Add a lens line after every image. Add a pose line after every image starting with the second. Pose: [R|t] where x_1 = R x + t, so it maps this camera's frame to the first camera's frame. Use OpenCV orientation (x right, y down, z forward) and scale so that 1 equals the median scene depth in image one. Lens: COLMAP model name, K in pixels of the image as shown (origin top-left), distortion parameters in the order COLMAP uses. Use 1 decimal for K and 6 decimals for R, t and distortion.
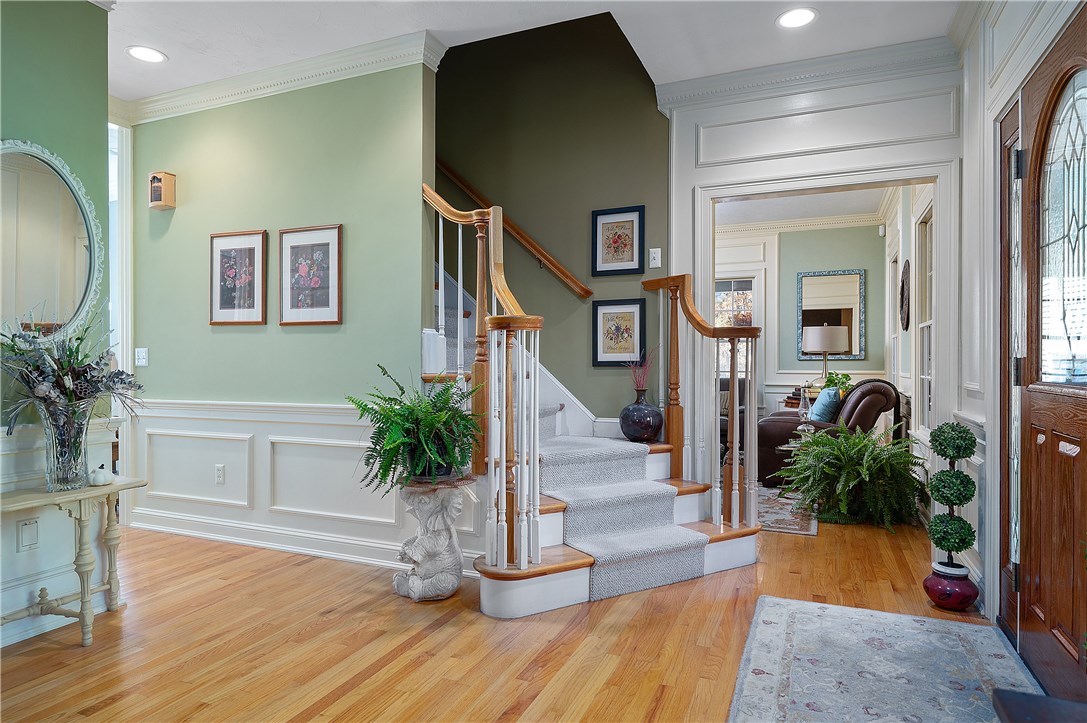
lens RADIAL K [[641.3, 0, 539.8], [0, 641.3, 366.4], [0, 0, 1]] dist [-0.006126, 0.001984]
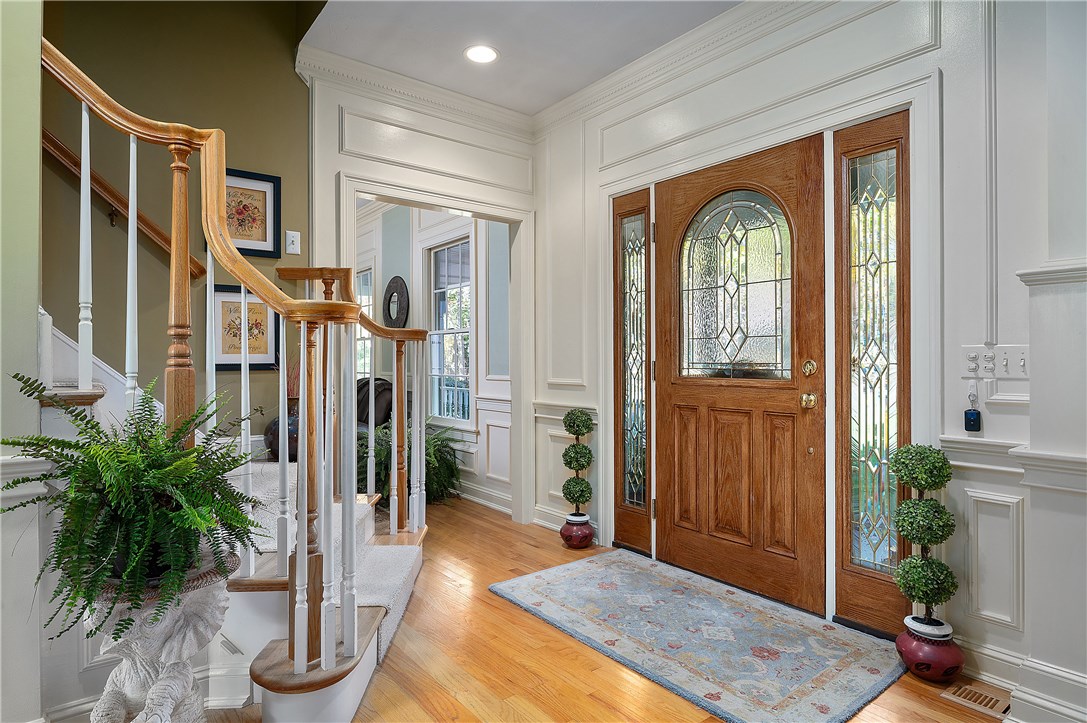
lens RADIAL K [[589.9, 0, 537.7], [0, 589.9, 355.8], [0, 0, 1]] dist [0.004812, 0.000515]
pose [[0.479904, 0.006321, 0.877298, -0.434407], [0.006377, 0.999923, -0.010692, -0.009957], [-0.877298, 0.010725, 0.479826, 0.421072]]
